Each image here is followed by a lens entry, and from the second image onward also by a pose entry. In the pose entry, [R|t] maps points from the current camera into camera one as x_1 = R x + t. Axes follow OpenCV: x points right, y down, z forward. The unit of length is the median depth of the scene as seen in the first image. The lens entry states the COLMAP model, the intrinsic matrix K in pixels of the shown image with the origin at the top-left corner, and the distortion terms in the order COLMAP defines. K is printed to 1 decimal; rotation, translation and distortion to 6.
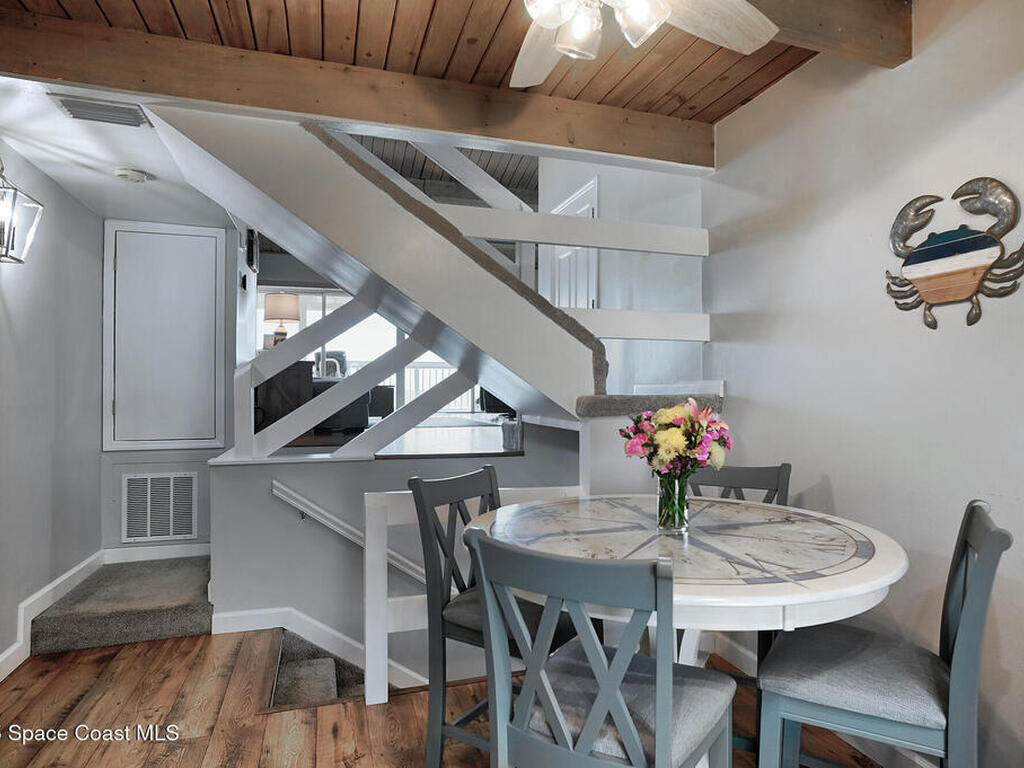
lens RADIAL K [[613.1, 0, 512.0], [0, 613.1, 384.0], [0, 0, 1]] dist [-0.036056, -0.000453]
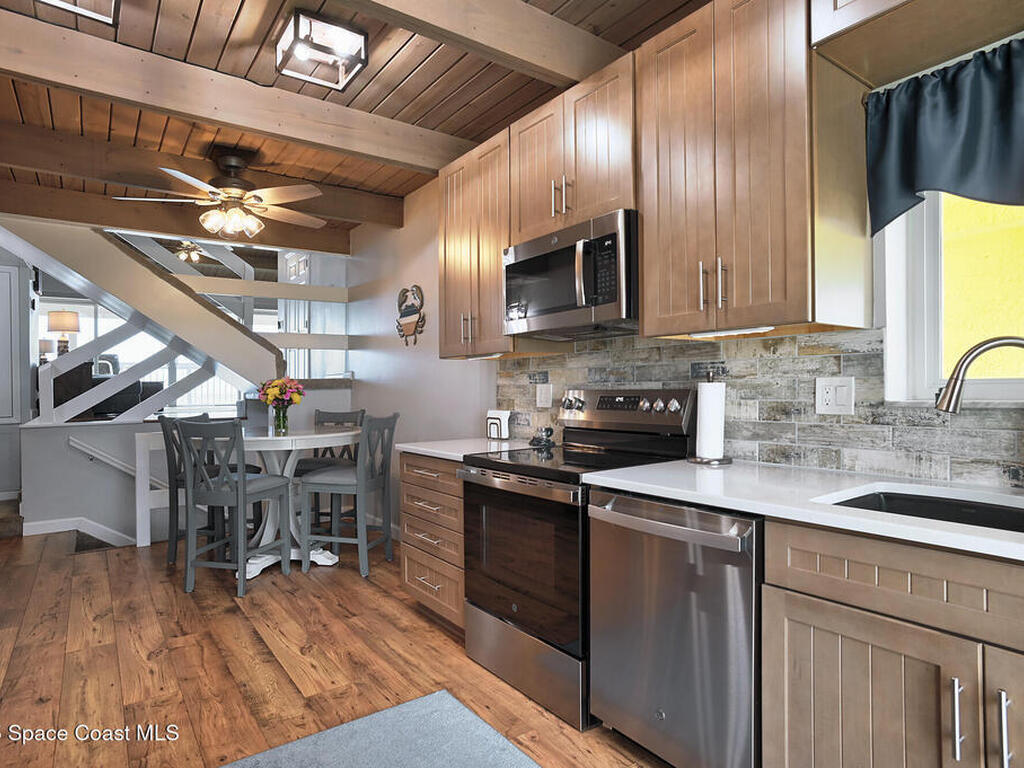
lens RADIAL K [[585.5, 0, 512.0], [0, 585.5, 384.0], [0, 0, 1]] dist [-0.061550, 0.043928]
pose [[0.943194, -0.013773, 0.331957, 0.205868], [0.014542, 0.999894, 0.000168, 0.039136], [-0.331924, 0.004669, 0.943295, -0.808105]]
